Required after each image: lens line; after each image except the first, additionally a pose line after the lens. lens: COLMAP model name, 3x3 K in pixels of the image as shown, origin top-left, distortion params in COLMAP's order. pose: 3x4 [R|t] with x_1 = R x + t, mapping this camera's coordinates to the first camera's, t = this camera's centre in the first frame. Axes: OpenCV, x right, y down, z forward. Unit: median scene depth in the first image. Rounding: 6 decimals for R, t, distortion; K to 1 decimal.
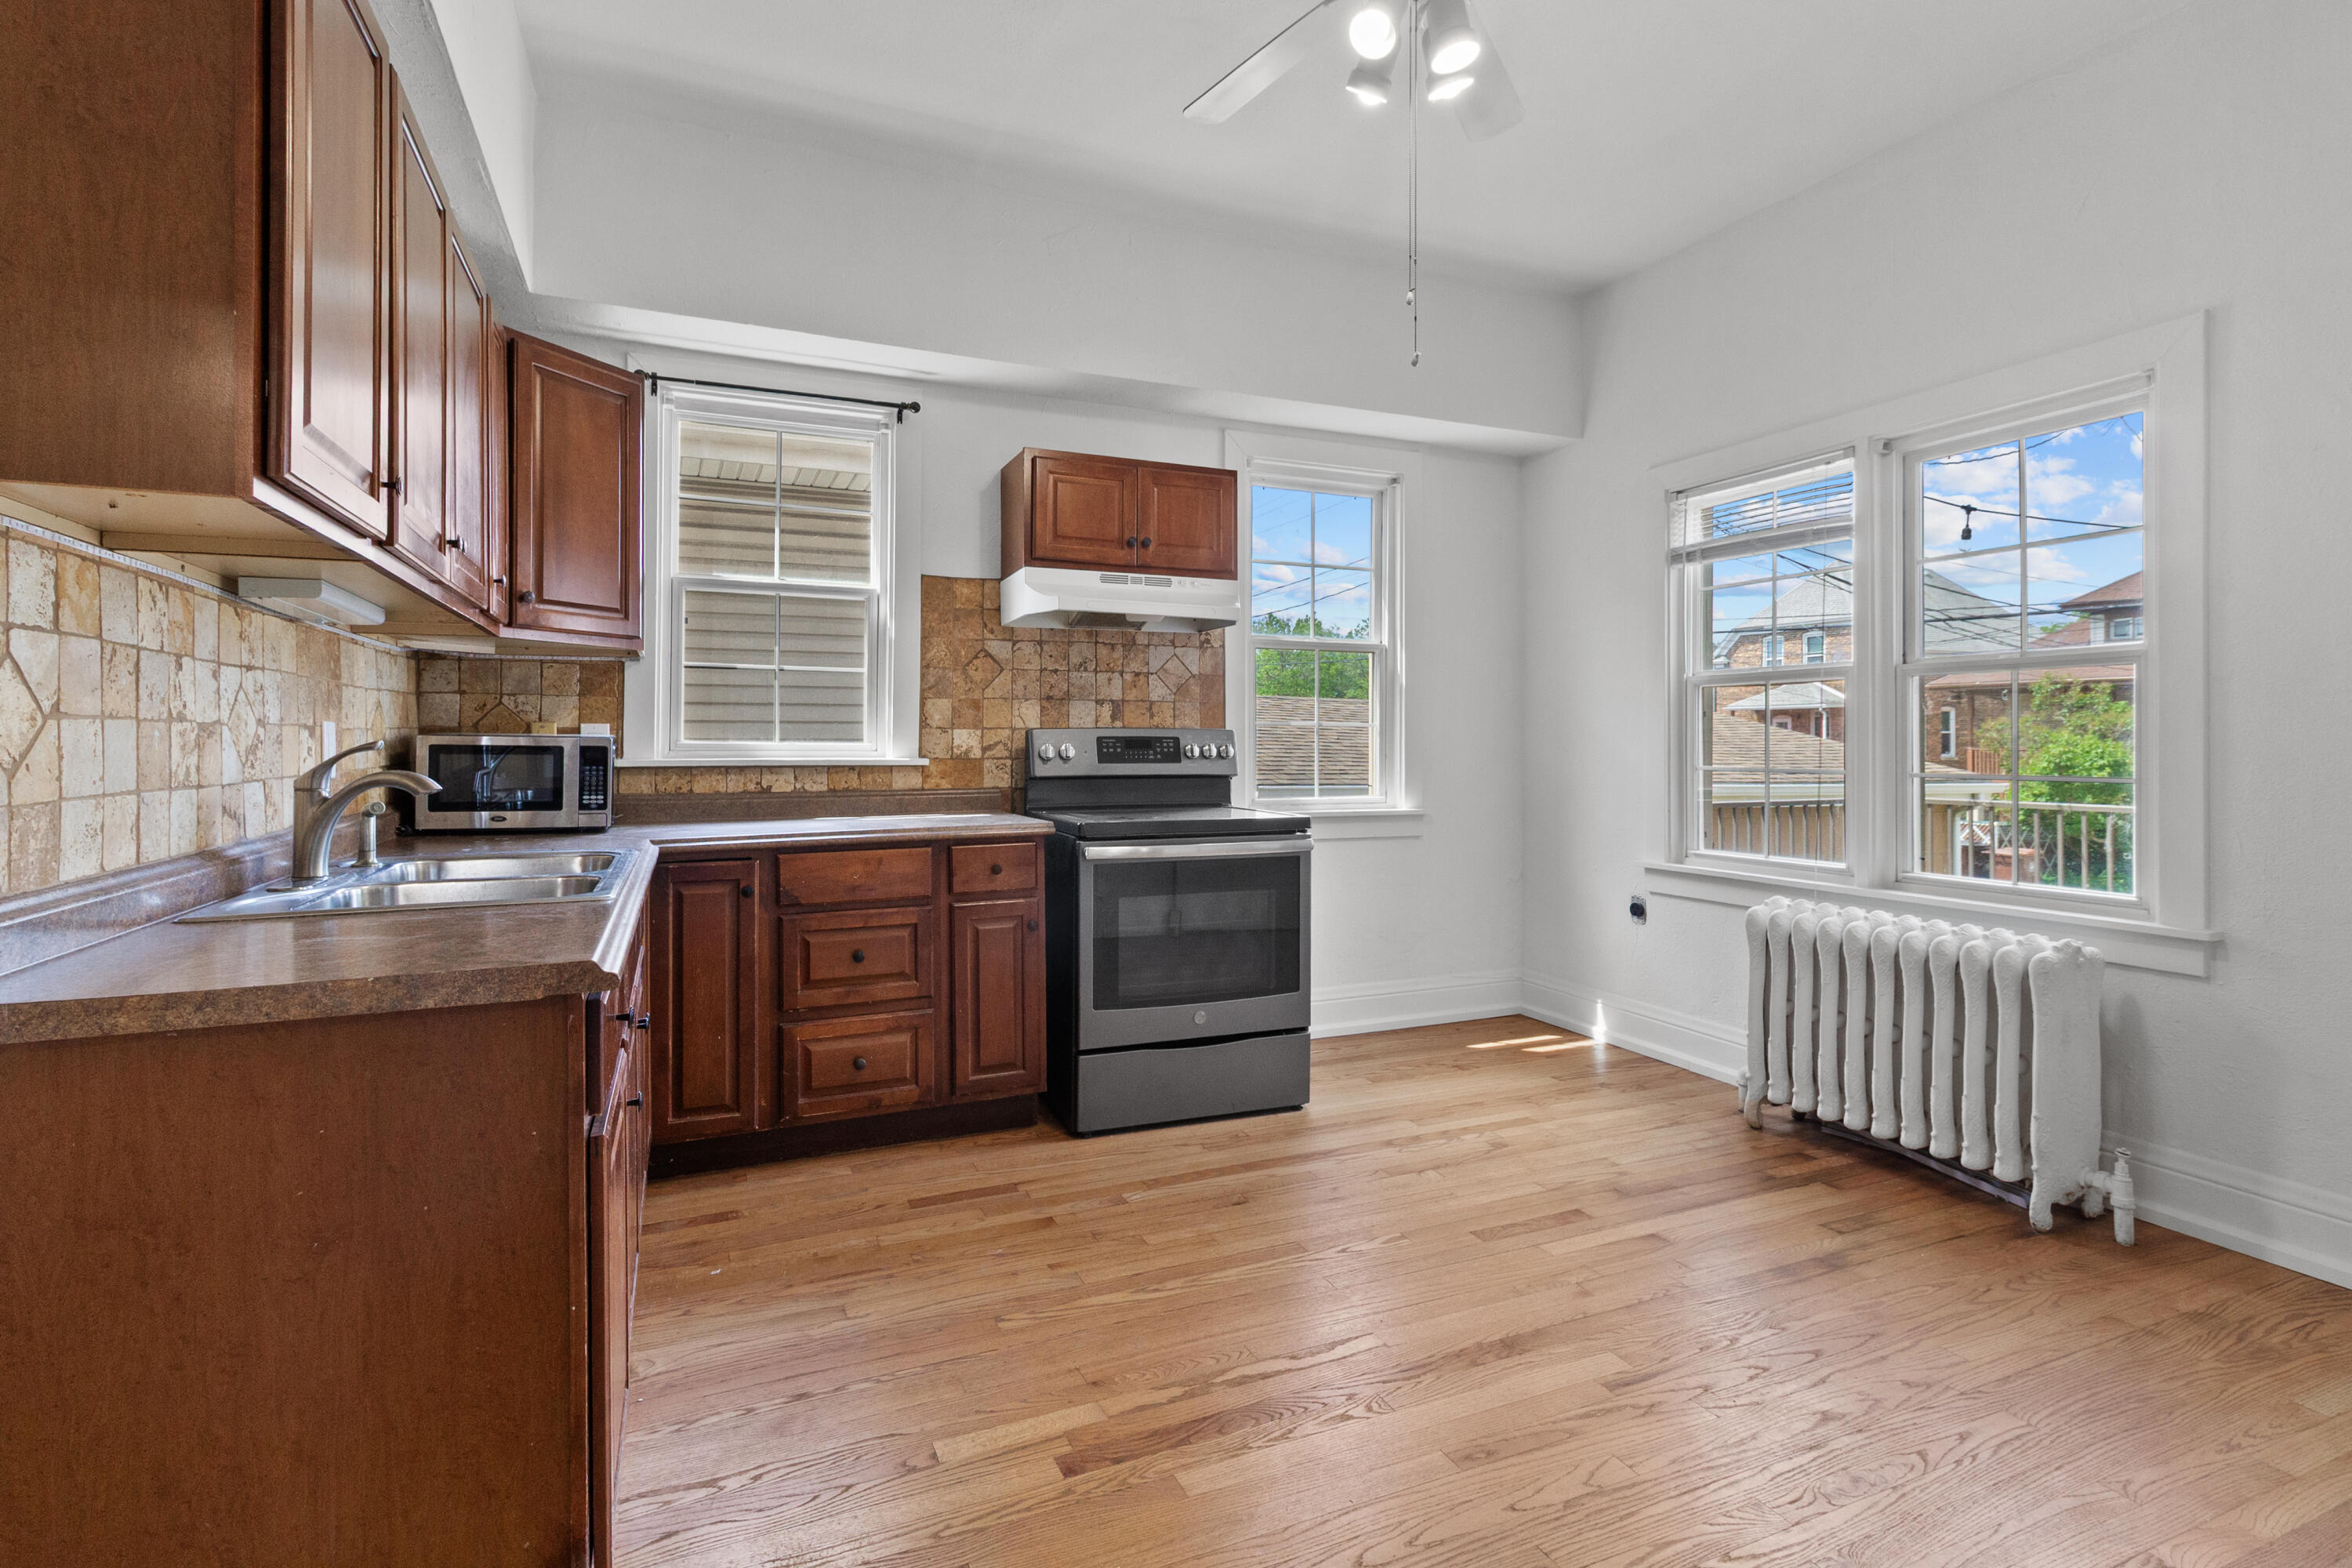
lens RADIAL K [[1121.7, 0, 1144.8], [0, 1121.7, 741.6], [0, 0, 1]] dist [0.003108, -0.001114]
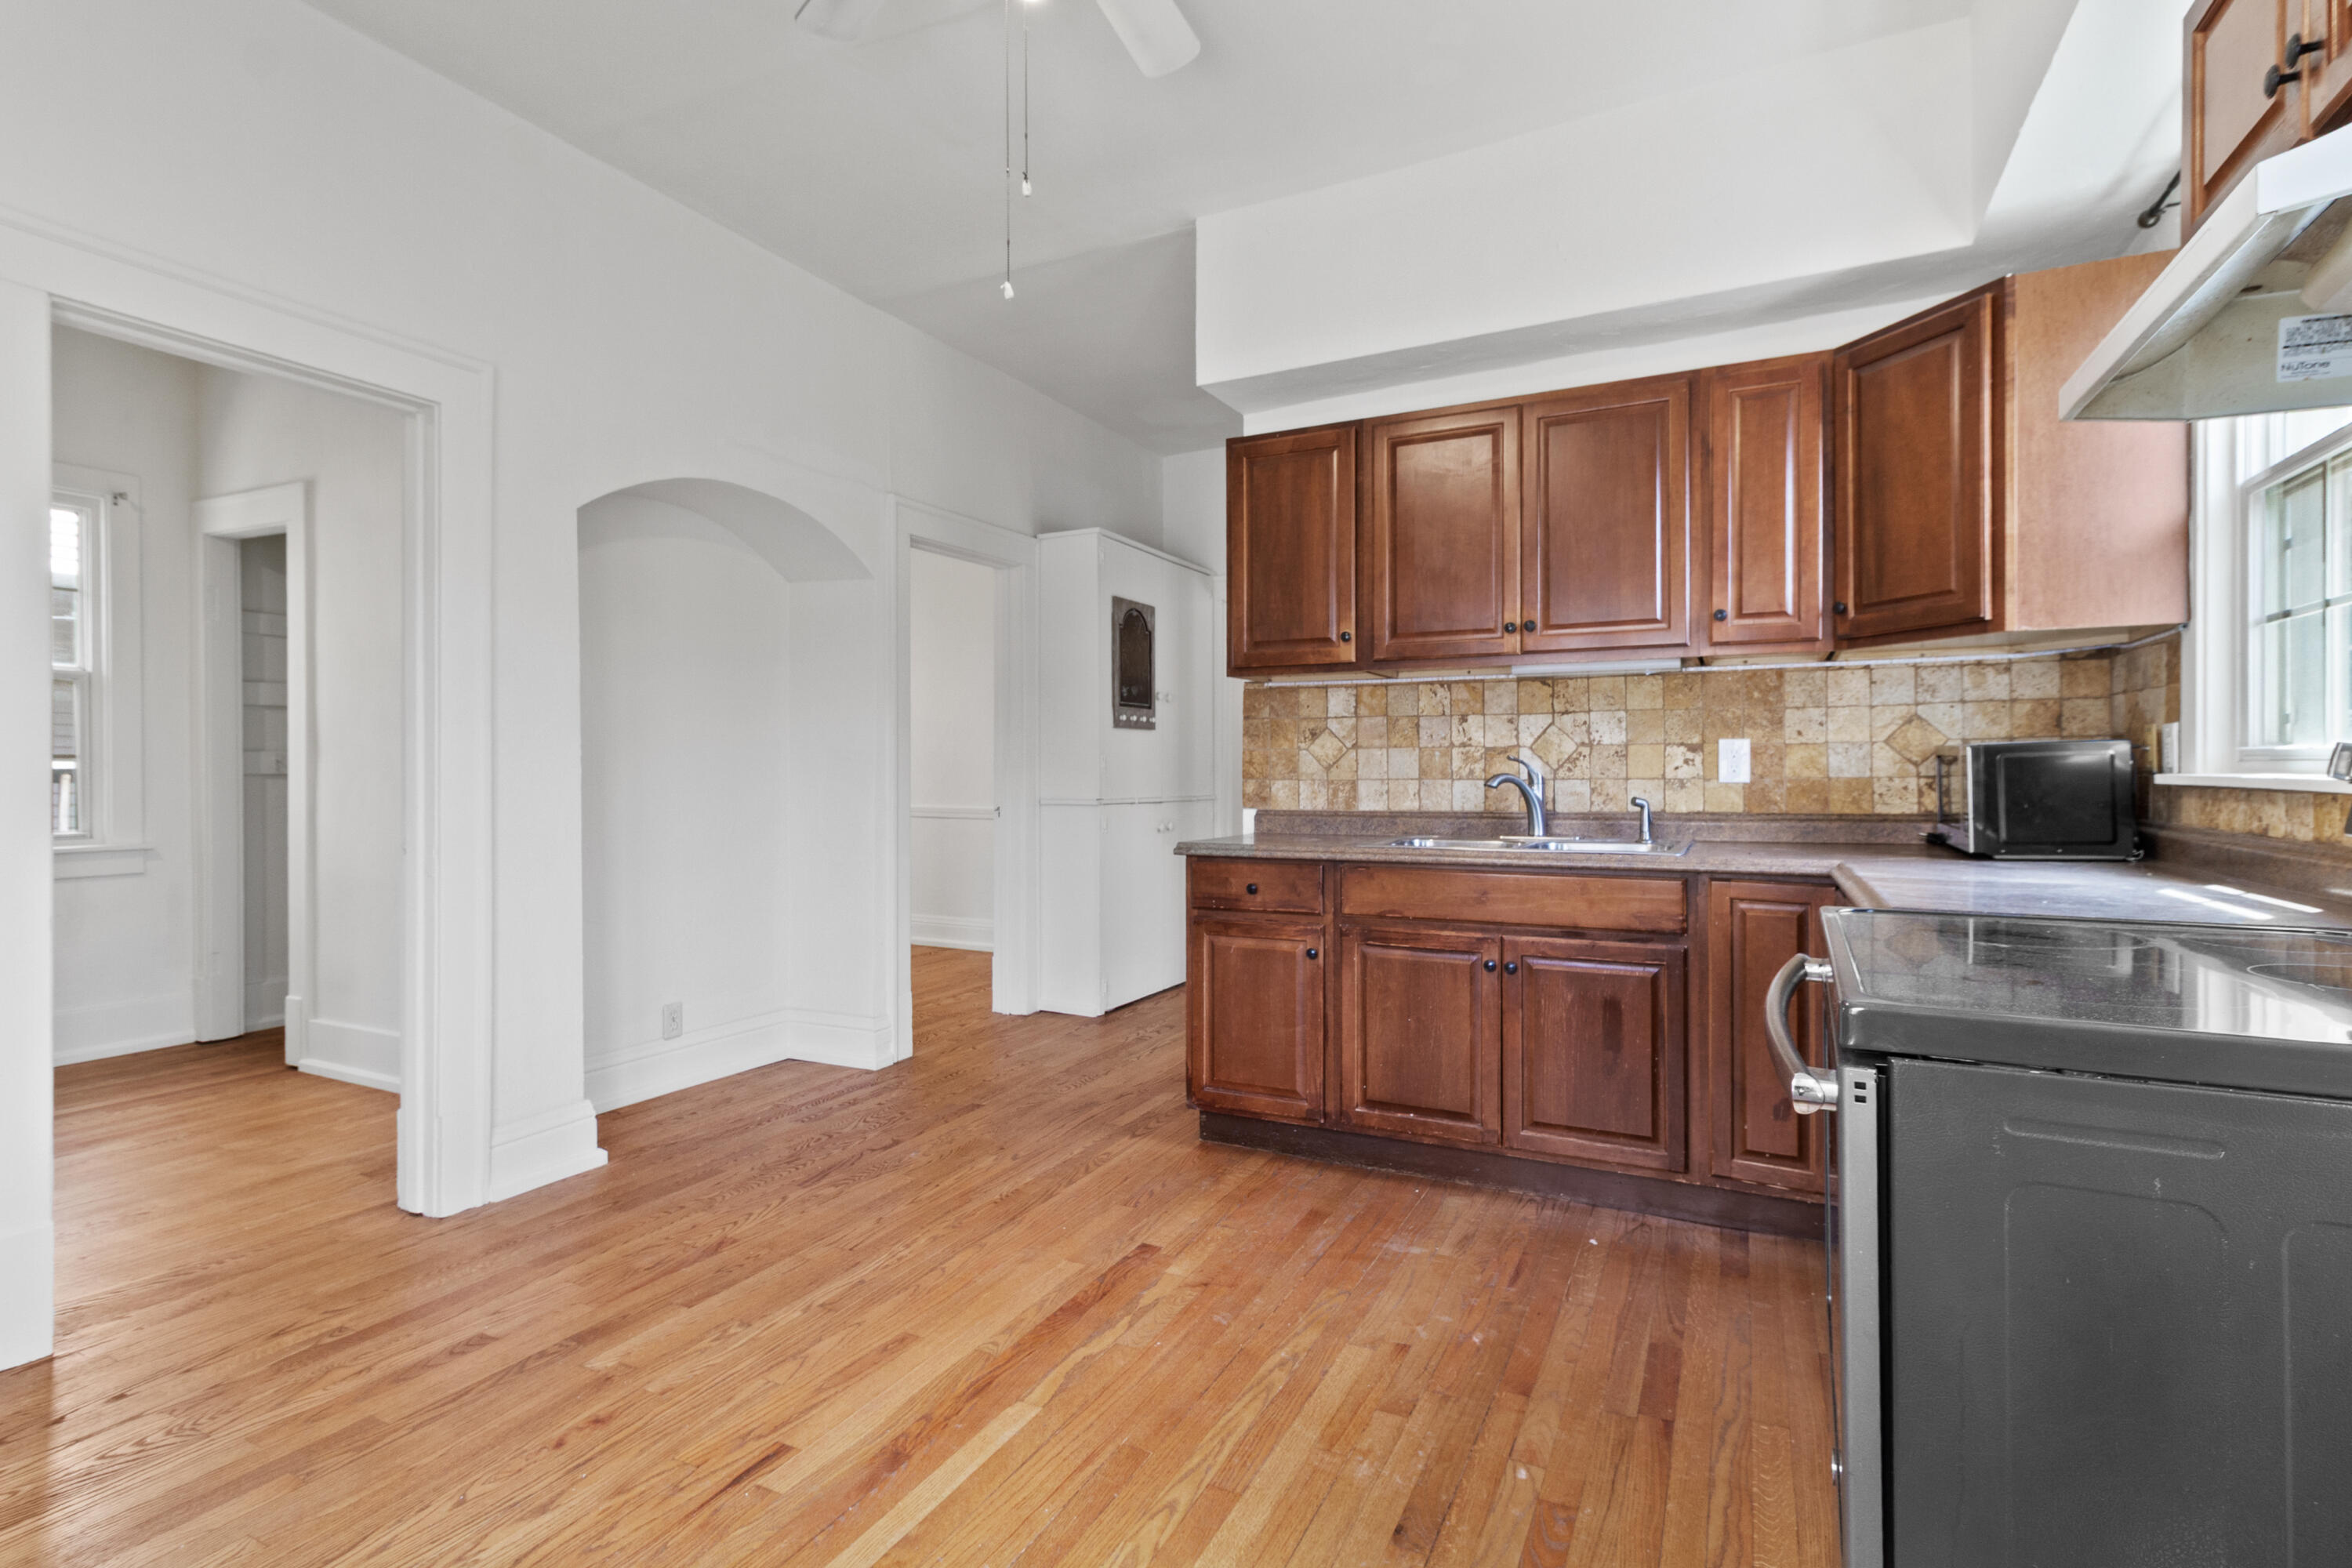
lens RADIAL K [[1121.7, 0, 1183.8], [0, 1121.7, 769.1], [0, 0, 1]] dist [0.003108, -0.001114]
pose [[-0.751954, 0.004113, -0.659202, 0.416264], [0.005216, 0.999986, 0.000290, 0.008949], [0.659194, -0.003220, -0.751966, 1.031212]]
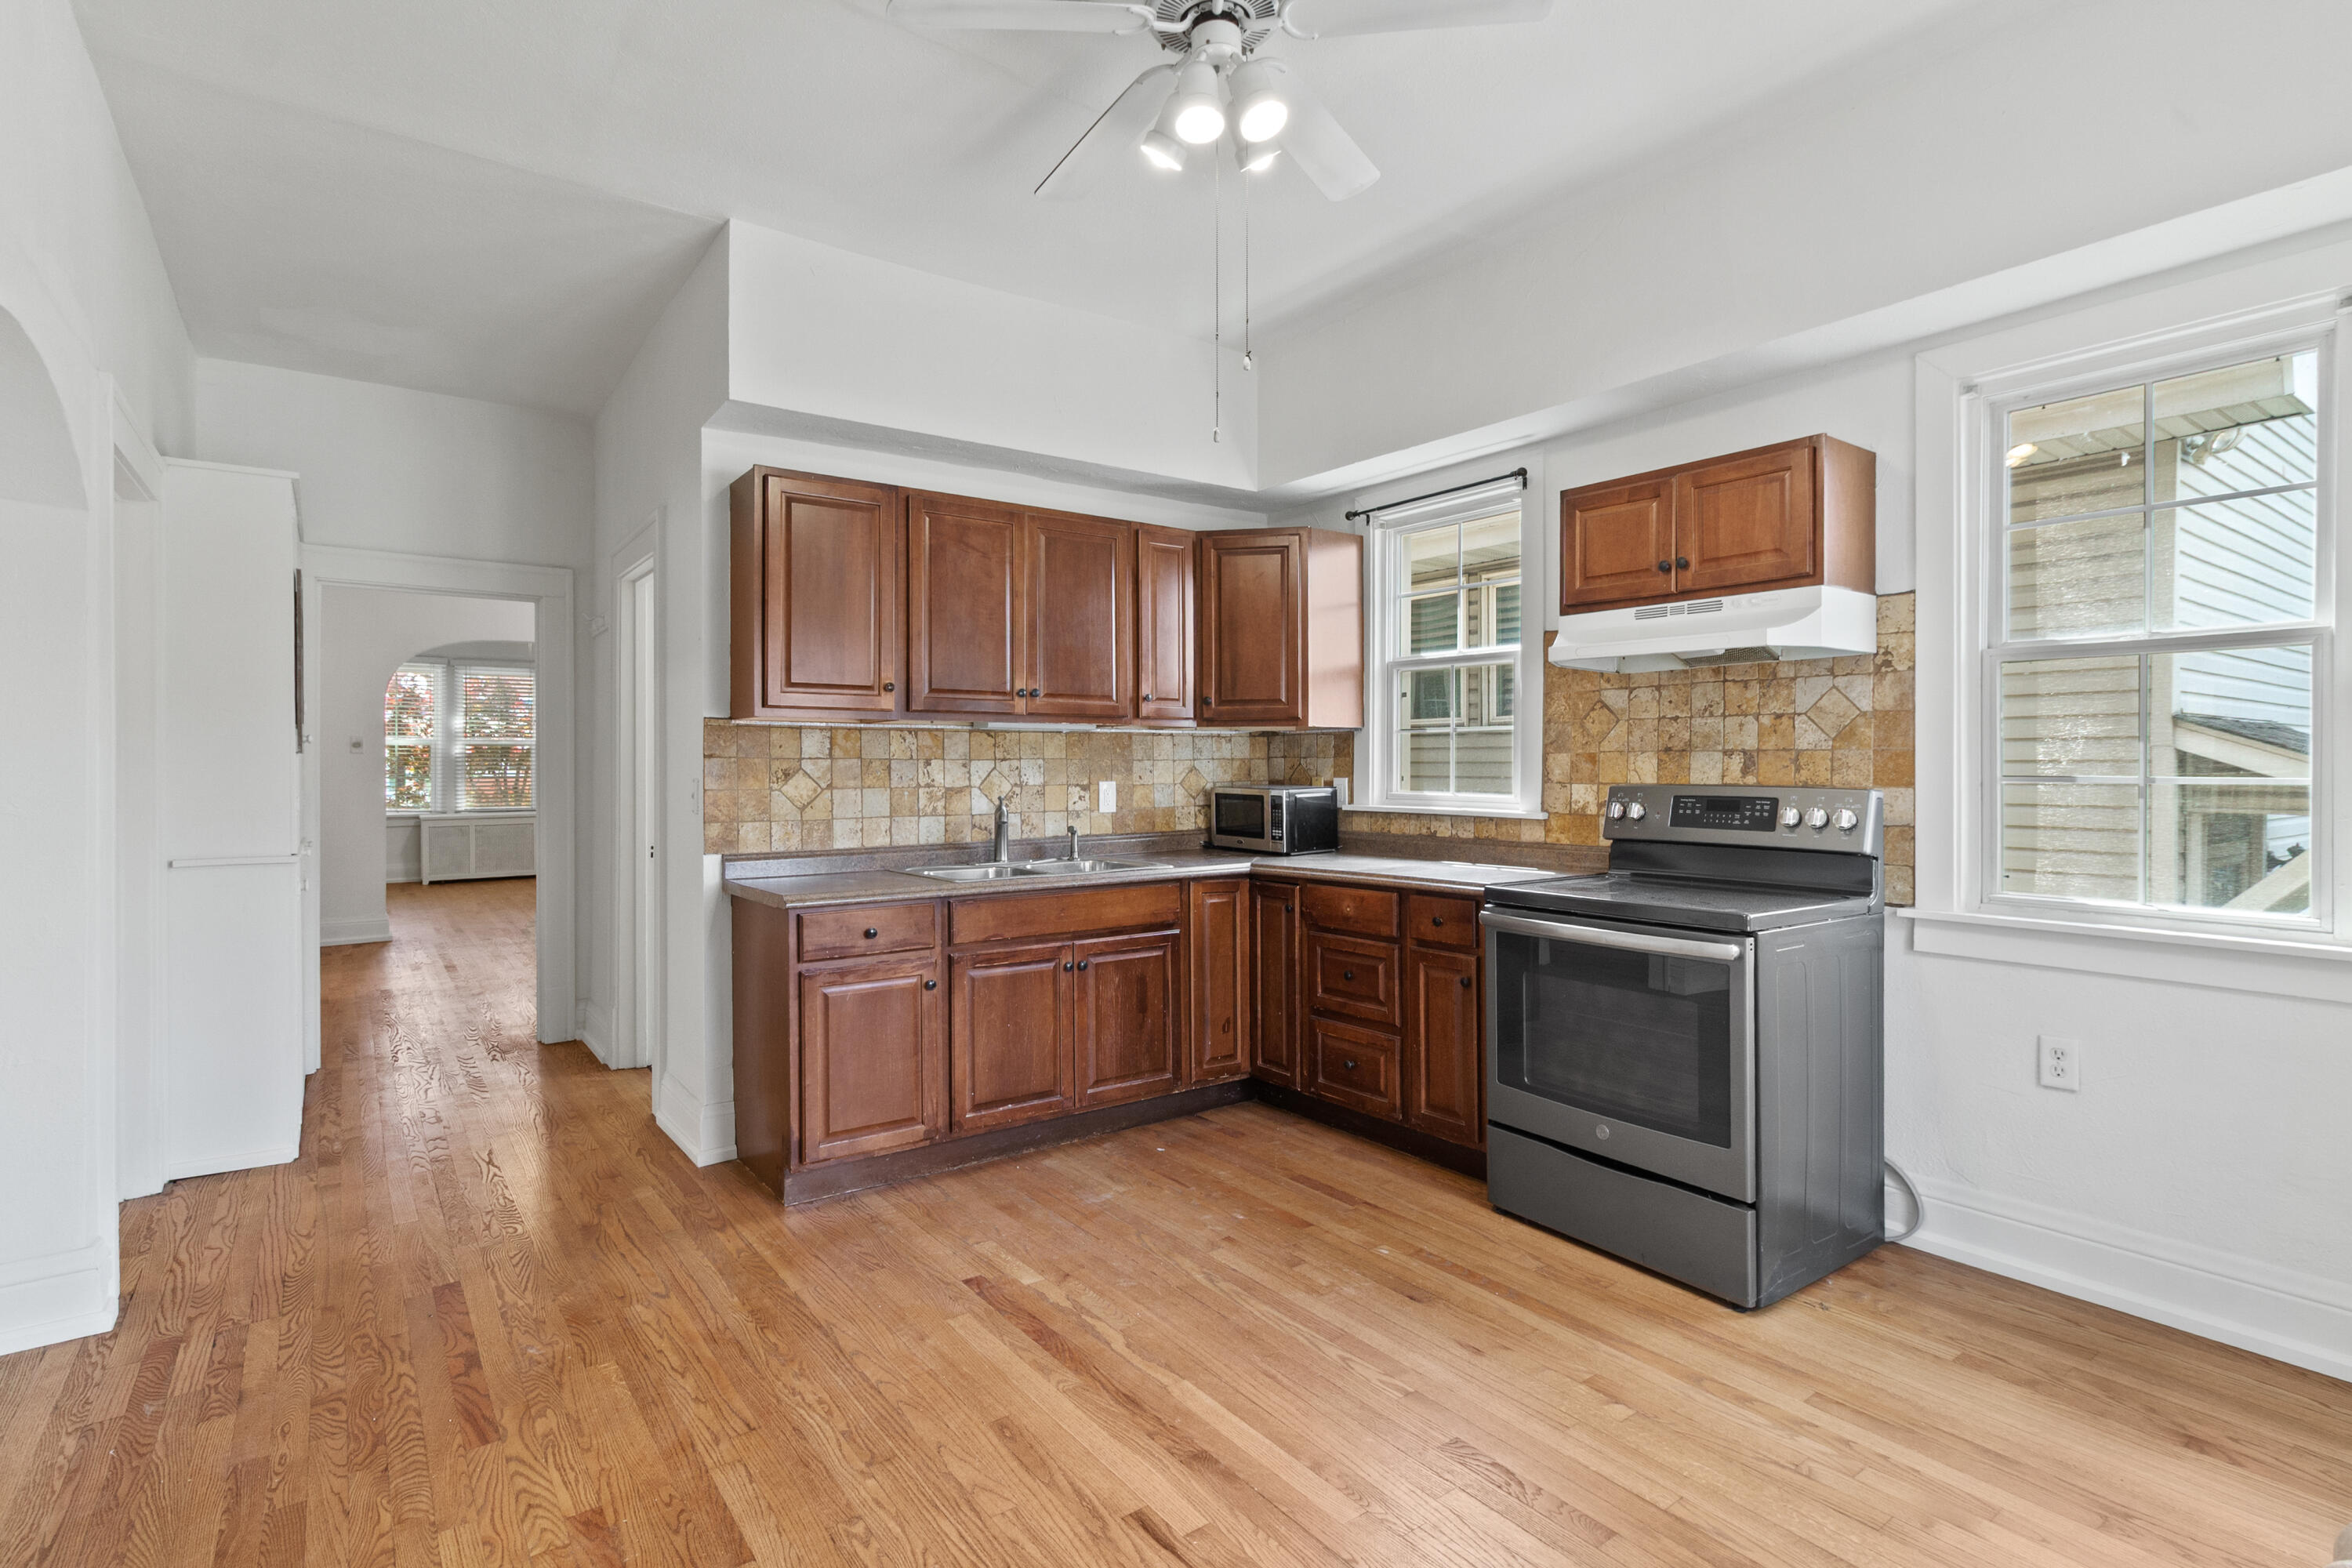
lens RADIAL K [[1121.7, 0, 1161.2], [0, 1121.7, 771.2], [0, 0, 1]] dist [0.003108, -0.001114]
pose [[0.231803, 0.005634, -0.972746, 0.717880], [0.003384, 0.999973, 0.006598, -0.030770], [0.972757, -0.004821, 0.231778, 0.432868]]
